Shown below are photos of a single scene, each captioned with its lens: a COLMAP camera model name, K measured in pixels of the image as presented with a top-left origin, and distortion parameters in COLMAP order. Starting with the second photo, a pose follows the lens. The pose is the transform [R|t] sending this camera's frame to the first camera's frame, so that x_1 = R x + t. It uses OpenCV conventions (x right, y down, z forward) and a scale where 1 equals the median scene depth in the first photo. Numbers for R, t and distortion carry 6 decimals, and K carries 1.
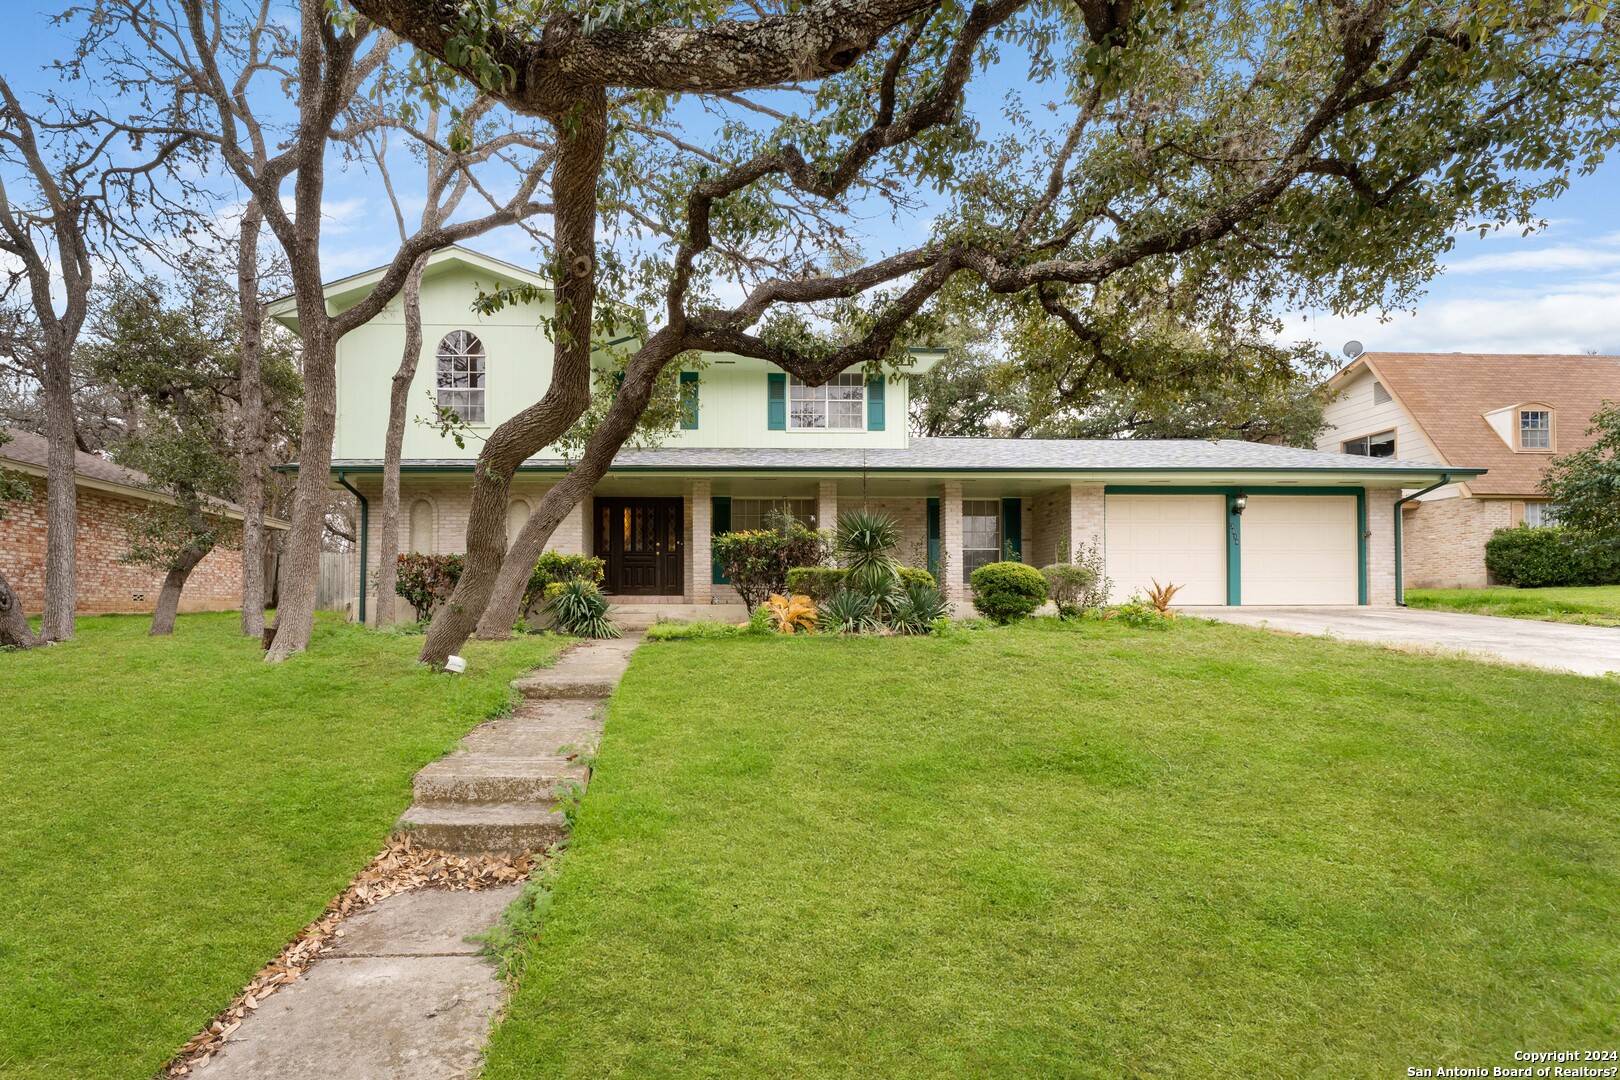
lens RADIAL K [[642.5, 0, 810.4], [0, 642.5, 585.4], [0, 0, 1]] dist [0.001787, 0.000027]
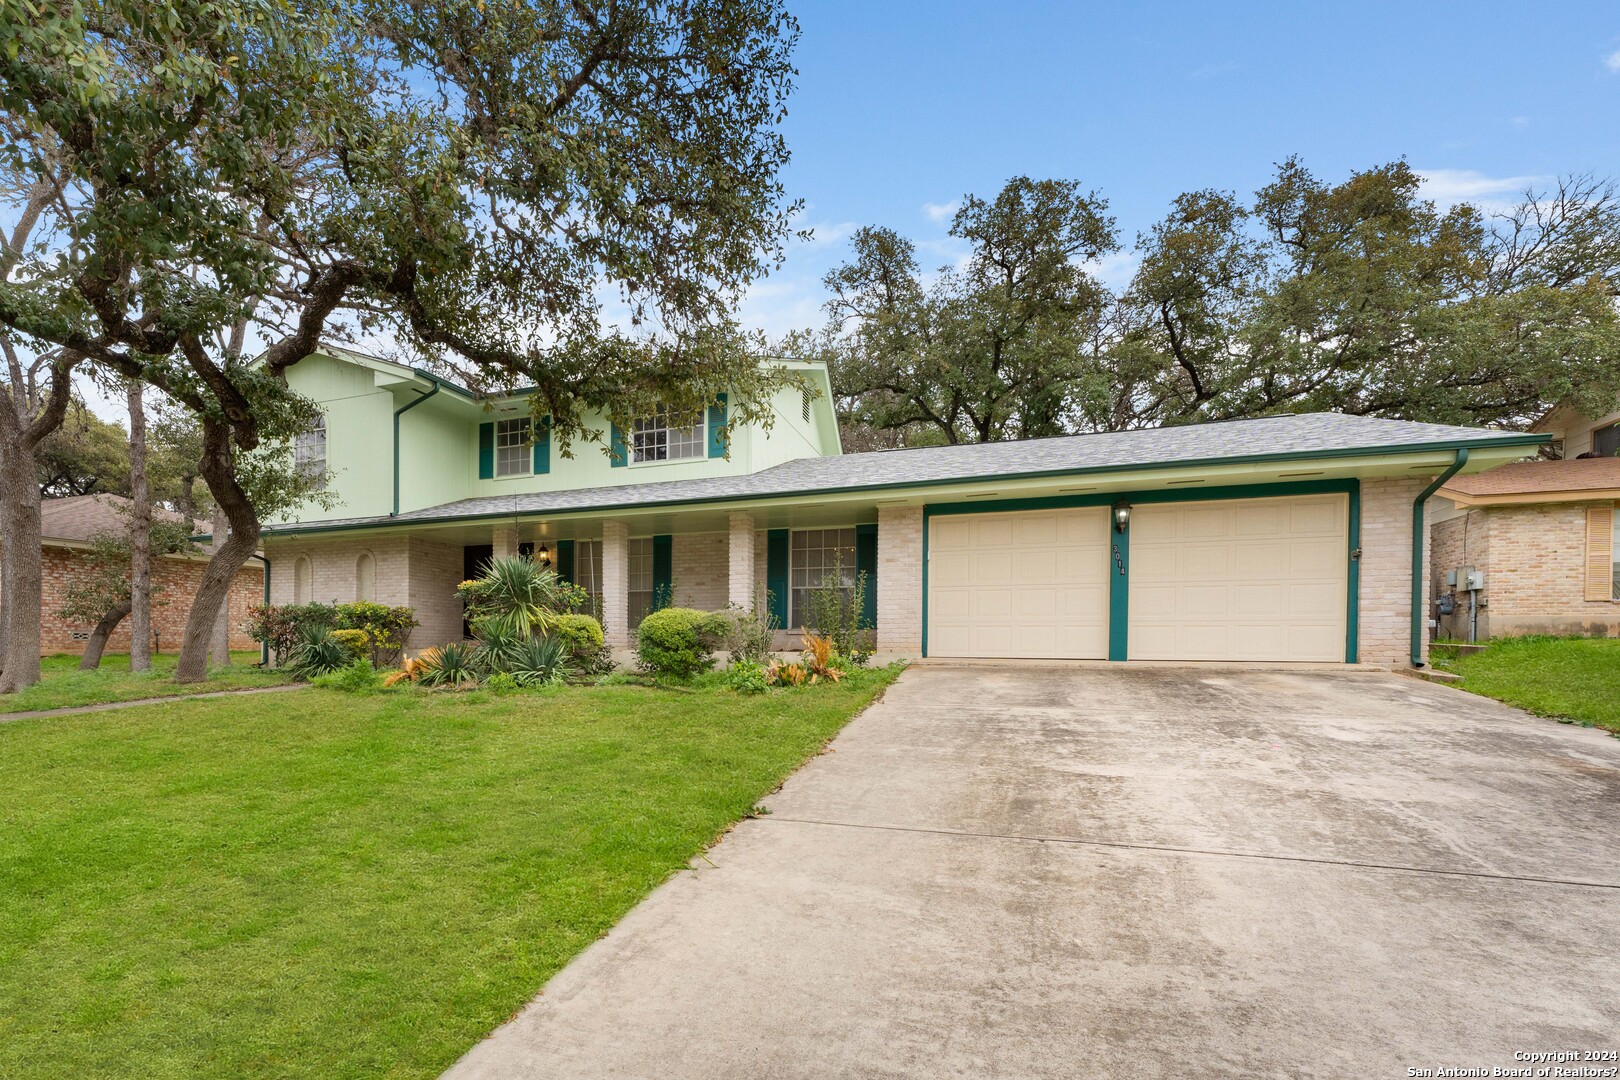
lens RADIAL K [[646.4, 0, 805.0], [0, 646.4, 556.0], [0, 0, 1]] dist [0.001405, 0.000126]
pose [[0.954791, -0.045186, -0.293824, 0.529238], [0.021899, 0.996386, -0.082068, -0.034691], [0.296470, 0.071924, 0.952330, 0.226902]]
